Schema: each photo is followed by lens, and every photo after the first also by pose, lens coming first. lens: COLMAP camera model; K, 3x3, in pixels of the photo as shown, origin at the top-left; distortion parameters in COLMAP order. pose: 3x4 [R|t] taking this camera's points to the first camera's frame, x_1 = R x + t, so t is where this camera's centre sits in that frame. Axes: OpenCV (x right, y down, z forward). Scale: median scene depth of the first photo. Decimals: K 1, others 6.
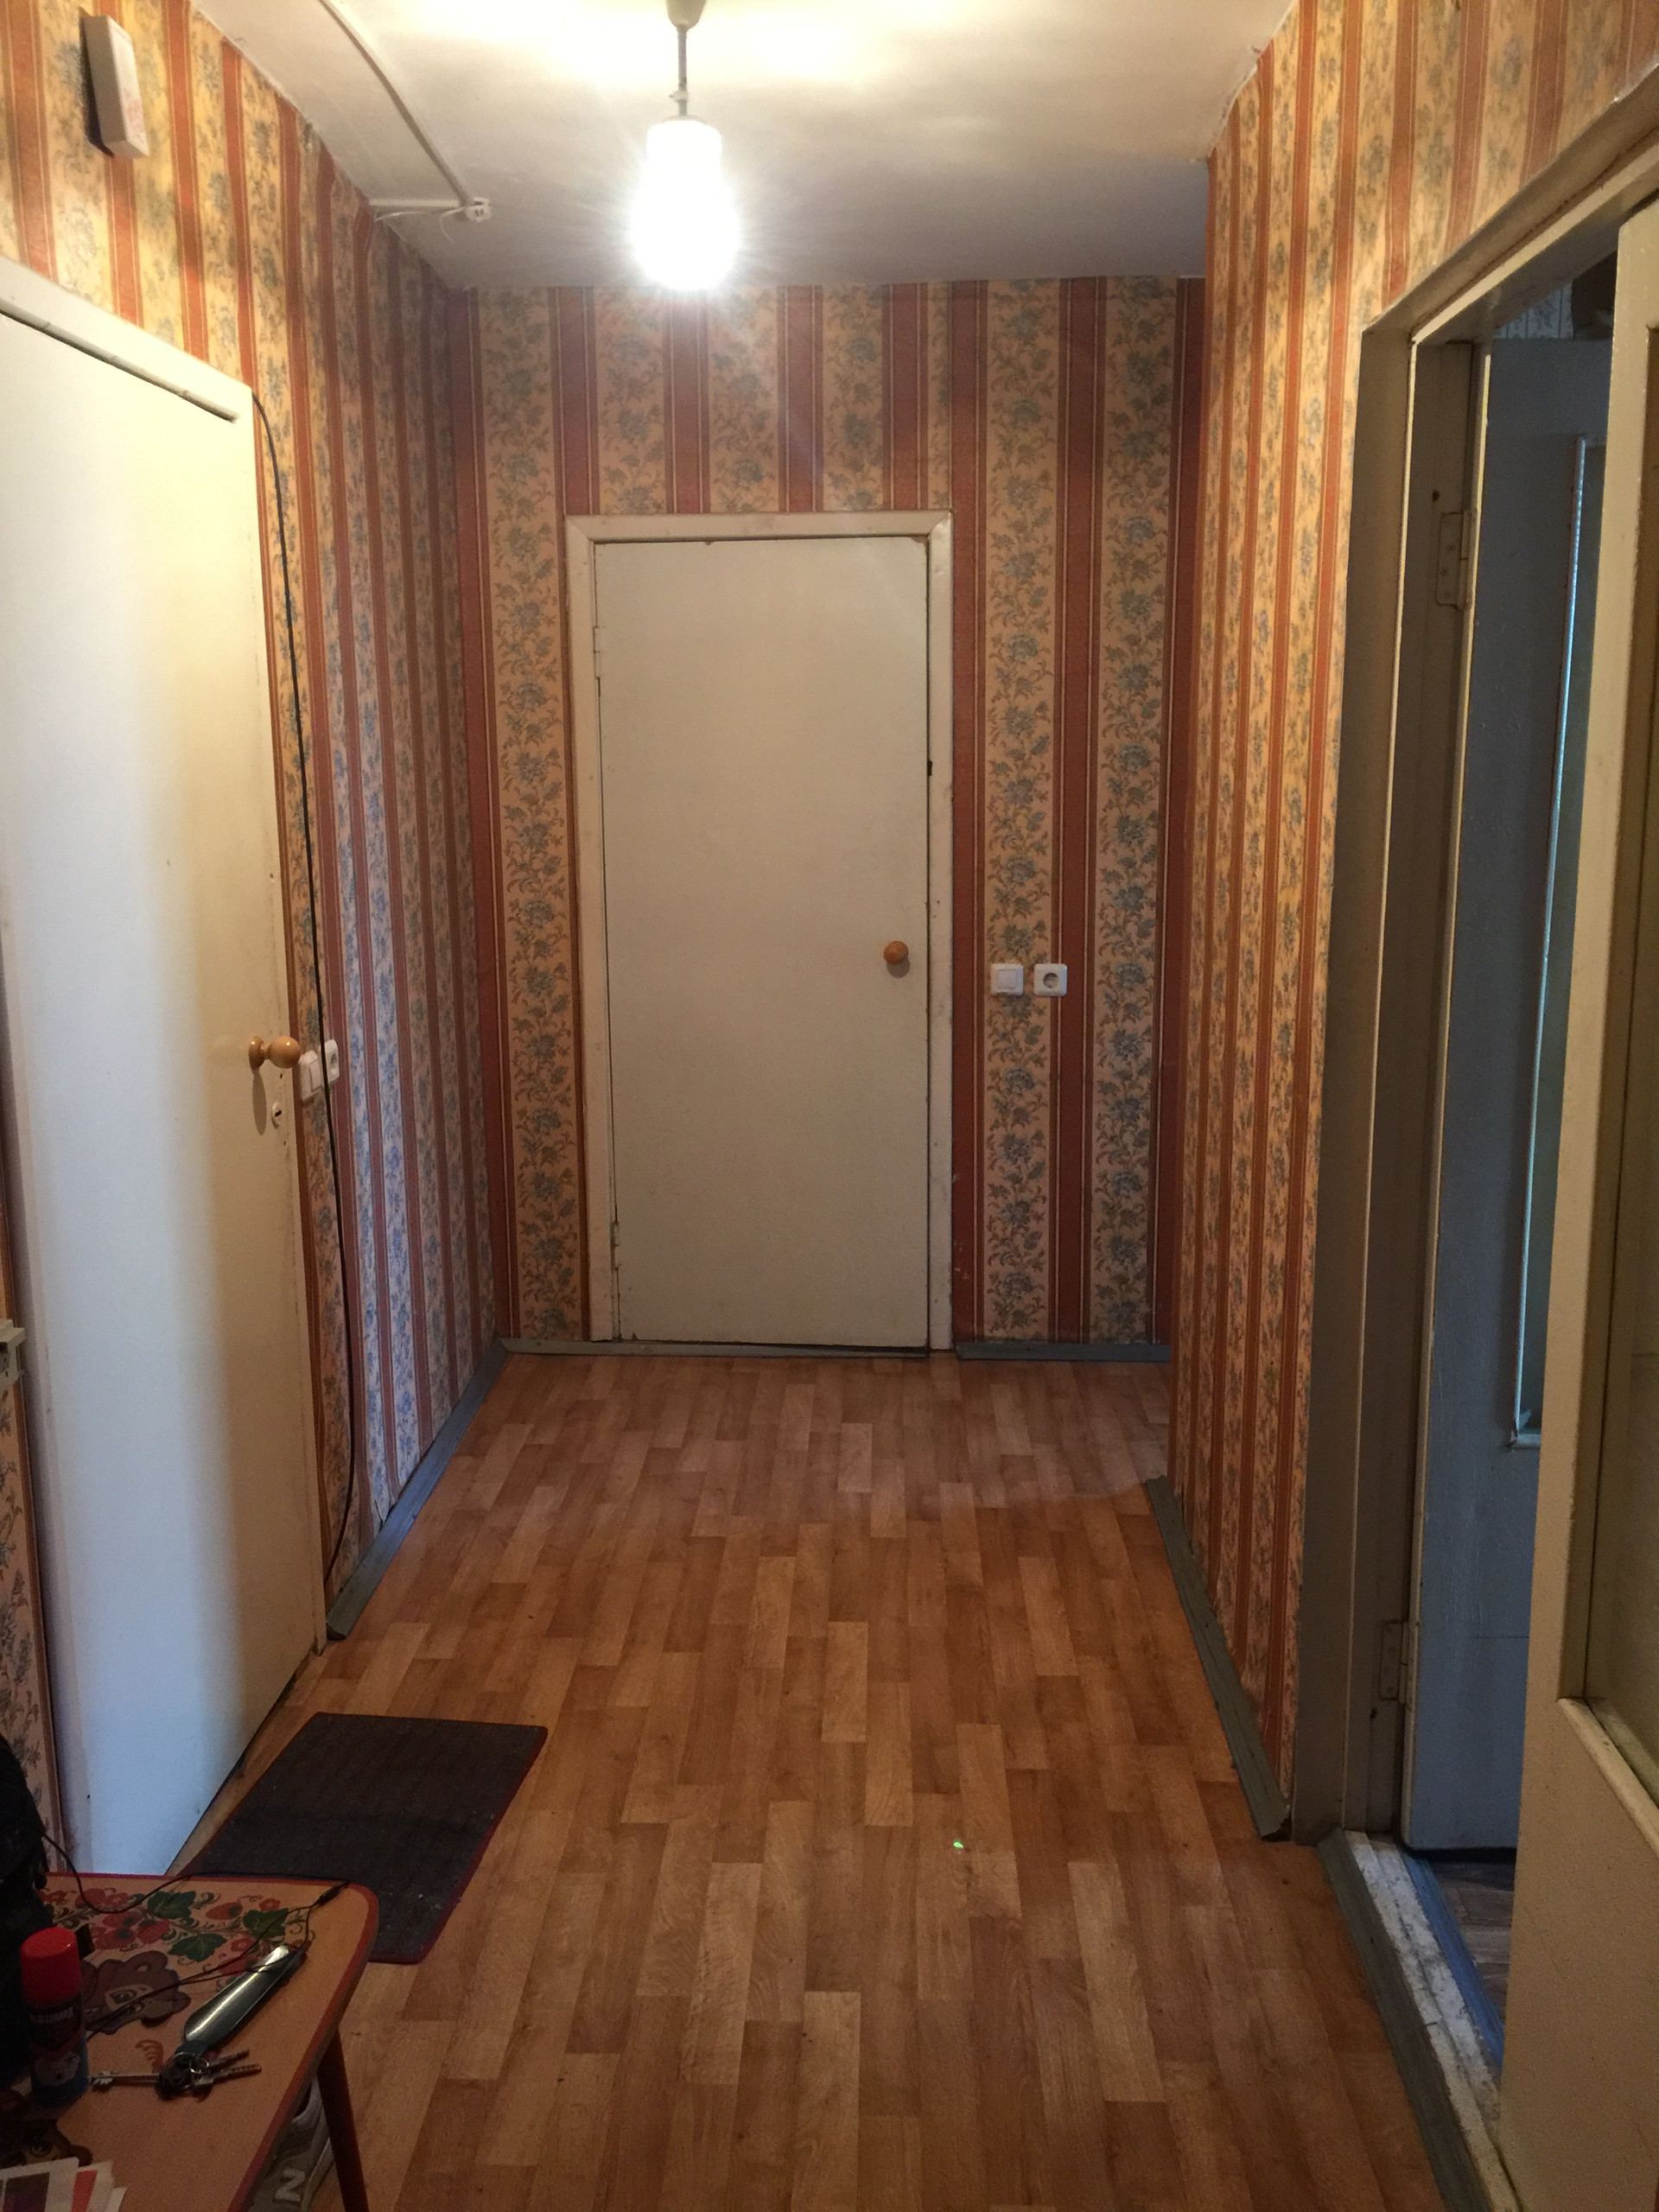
lens RADIAL K [[1875.7, 0, 830.4], [0, 1875.7, 1075.8], [0, 0, 1]] dist [0.084194, -0.126751]
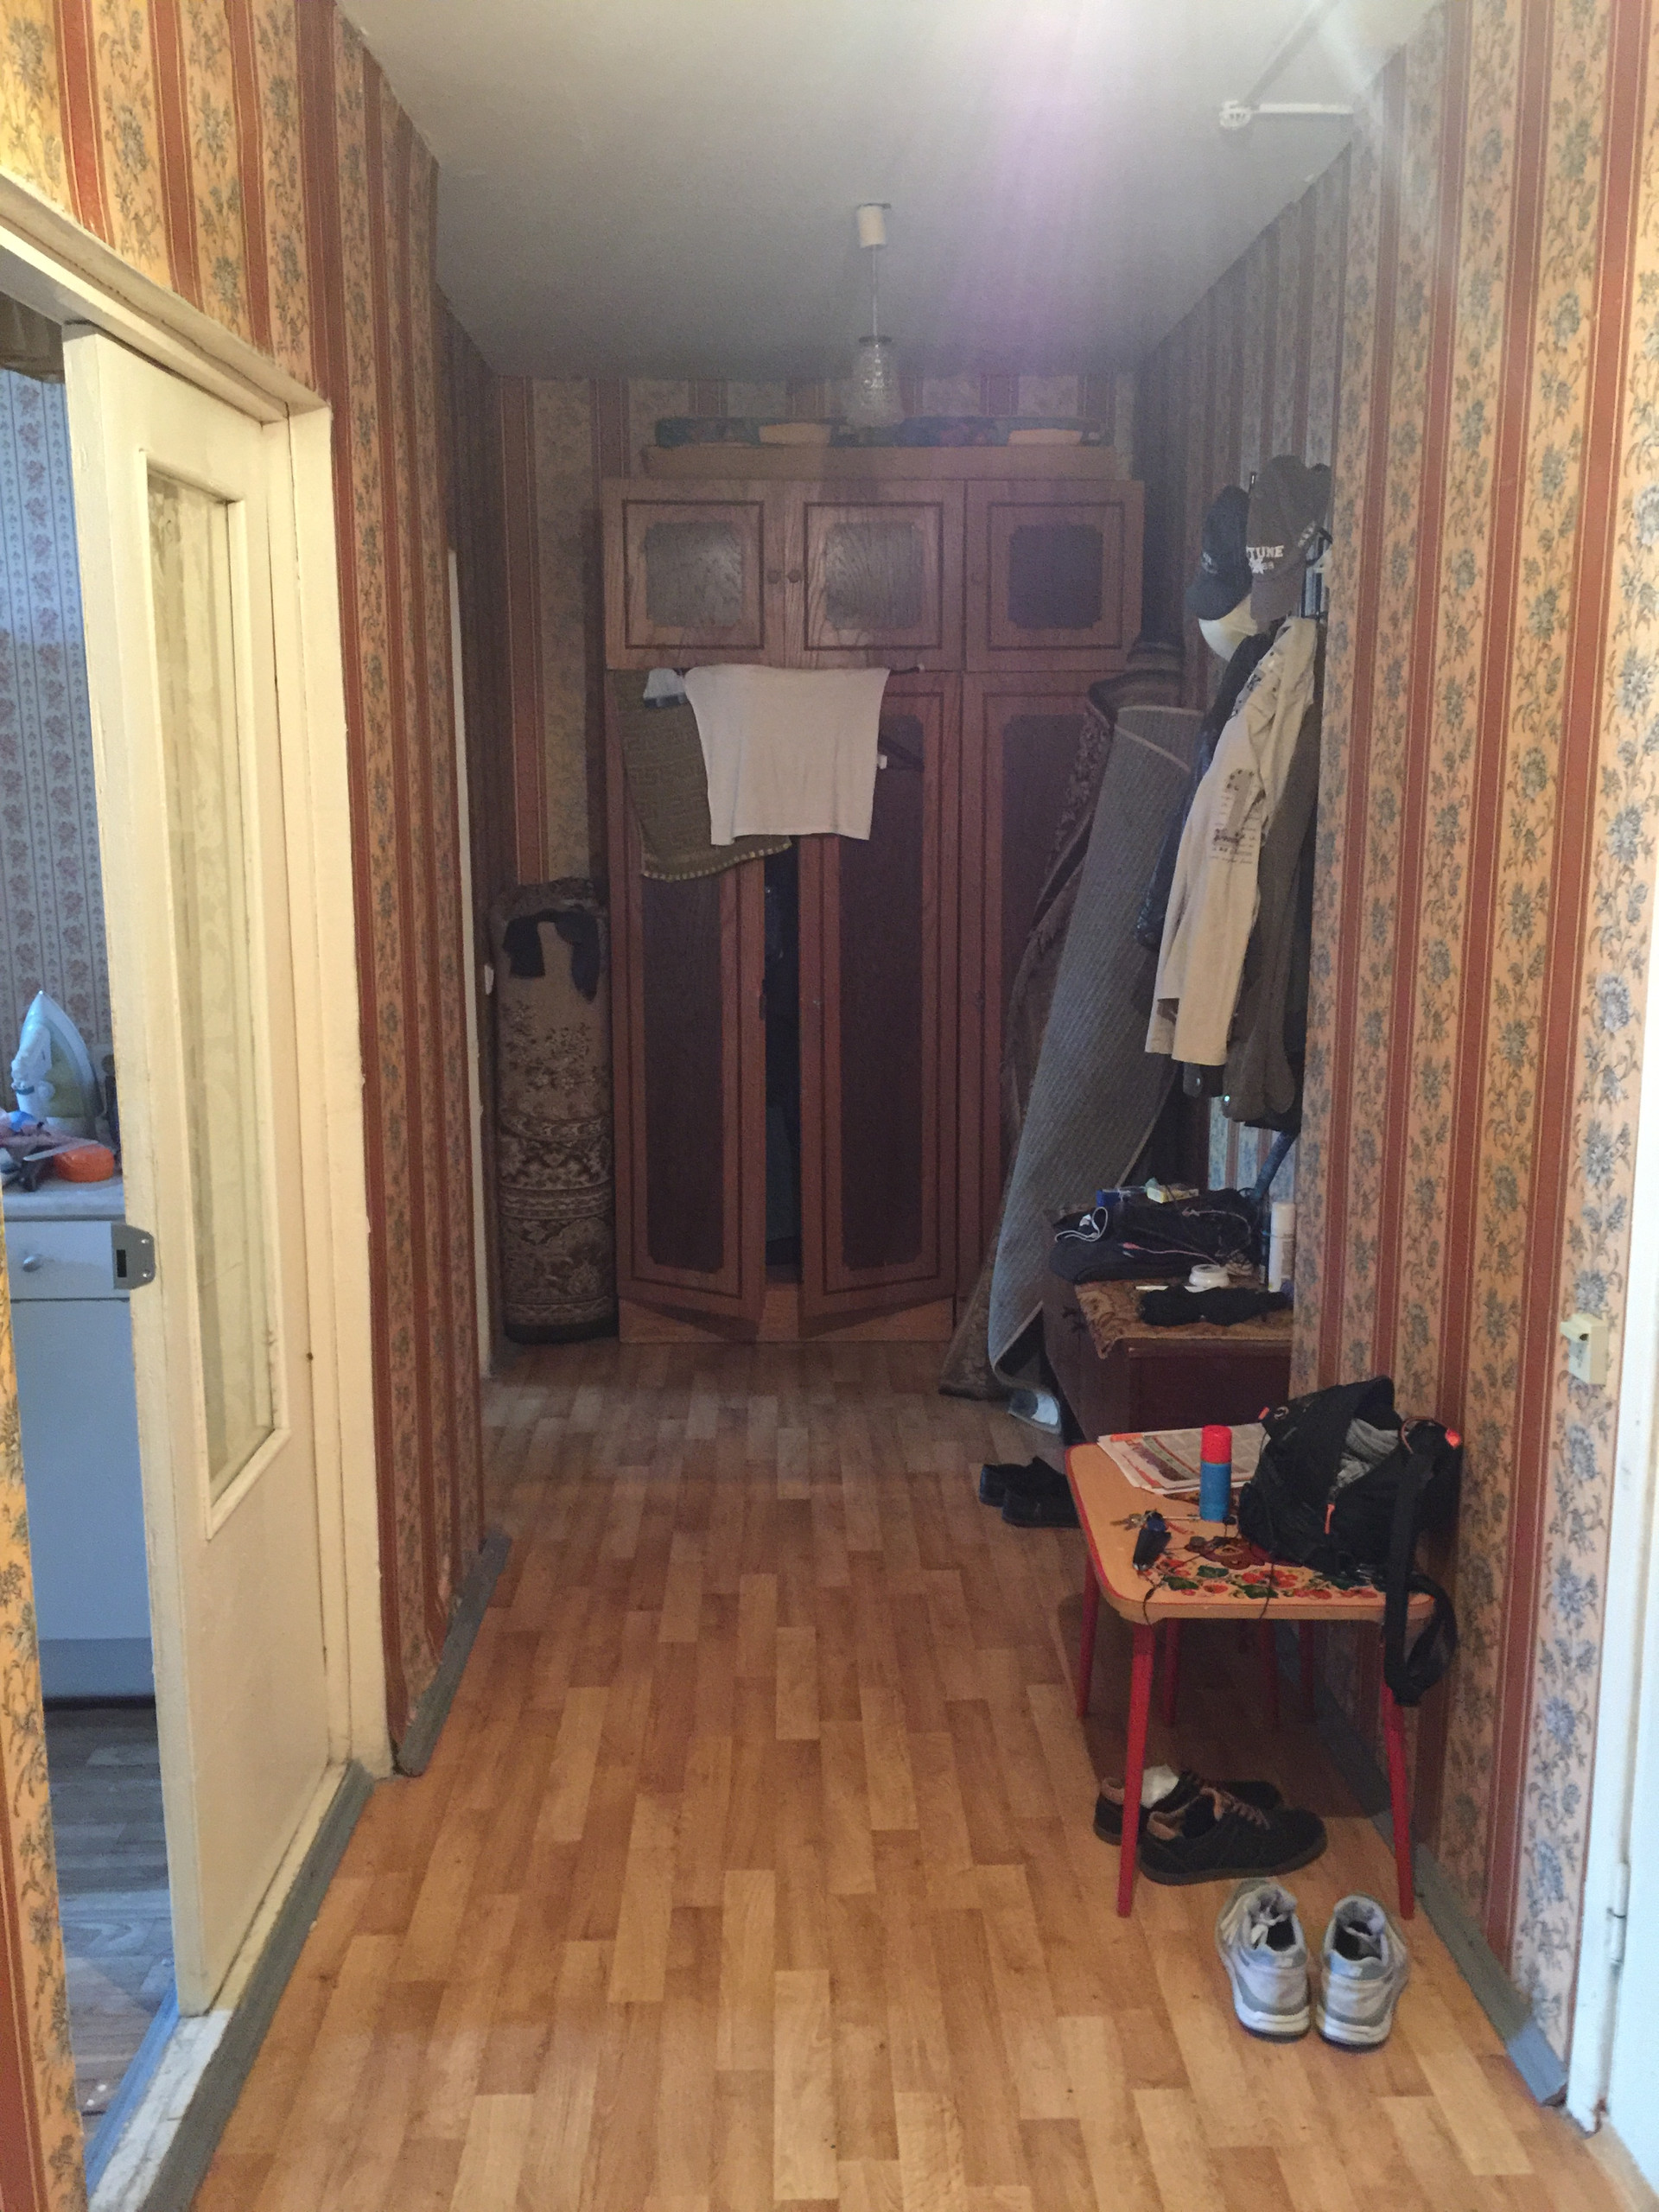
lens RADIAL K [[1875.7, 0, 830.4], [0, 1875.7, 1075.8], [0, 0, 1]] dist [0.084194, -0.126751]
pose [[-0.998191, -0.014266, -0.058404, 0.055681], [-0.032741, 0.943741, 0.329061, -0.335423], [0.050424, 0.330378, -0.942501, 1.880284]]
